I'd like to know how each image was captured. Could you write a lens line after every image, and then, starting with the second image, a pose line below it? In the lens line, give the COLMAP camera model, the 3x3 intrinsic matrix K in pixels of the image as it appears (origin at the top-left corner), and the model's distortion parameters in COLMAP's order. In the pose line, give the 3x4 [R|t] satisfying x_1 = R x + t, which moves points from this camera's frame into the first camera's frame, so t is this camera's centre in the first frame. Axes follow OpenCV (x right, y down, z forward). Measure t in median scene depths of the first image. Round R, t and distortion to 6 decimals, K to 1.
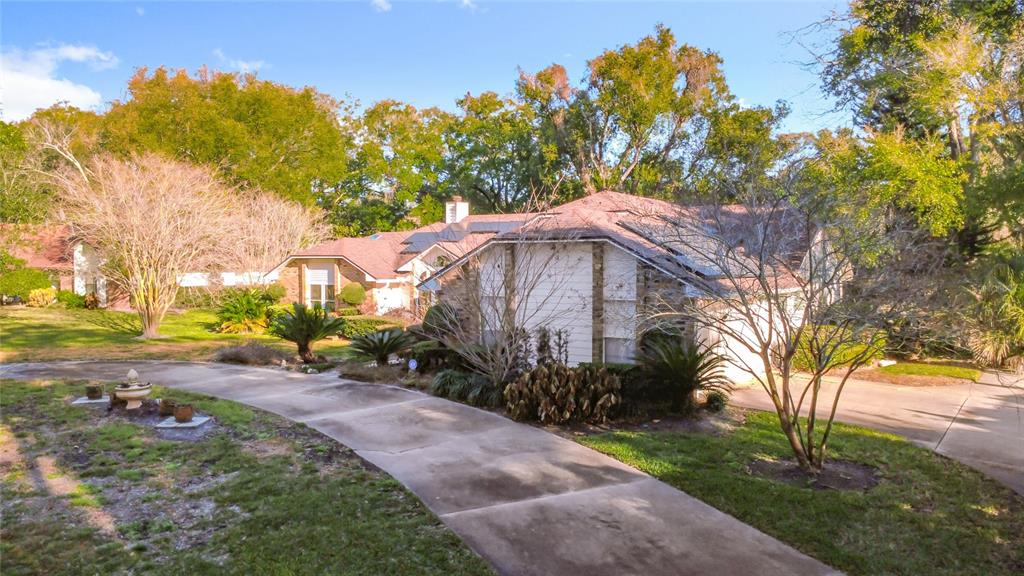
lens RADIAL K [[723.5, 0, 512.0], [0, 723.5, 288.0], [0, 0, 1]] dist [-0.000442, -0.000225]
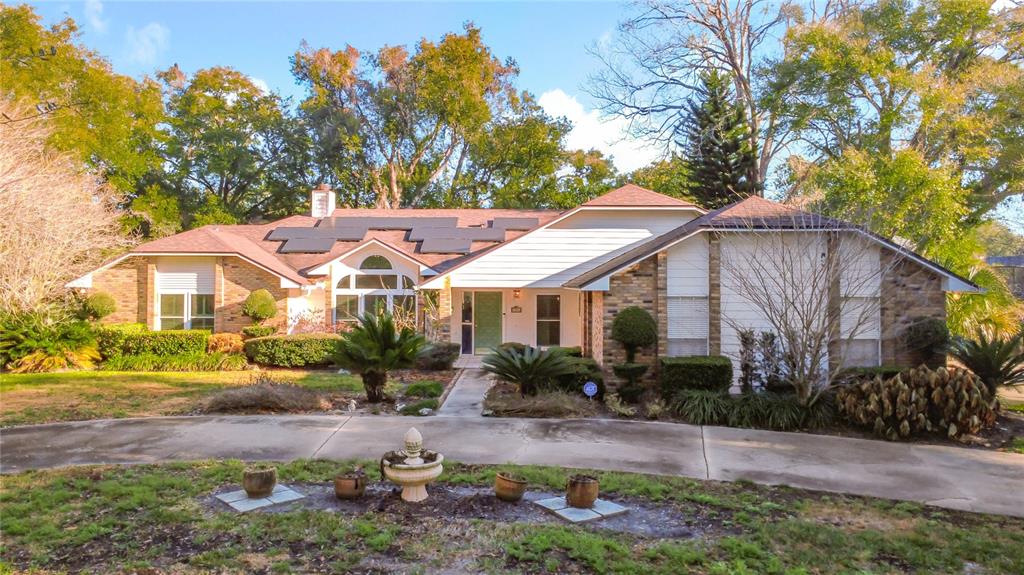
lens RADIAL K [[723.5, 0, 512.0], [0, 723.5, 287.5], [0, 0, 1]] dist [-0.000442, -0.000225]
pose [[0.842999, -0.001081, 0.537915, -0.376261], [0.015594, 0.999627, -0.022430, 0.009639], [-0.537690, 0.027297, 0.842701, 0.247929]]
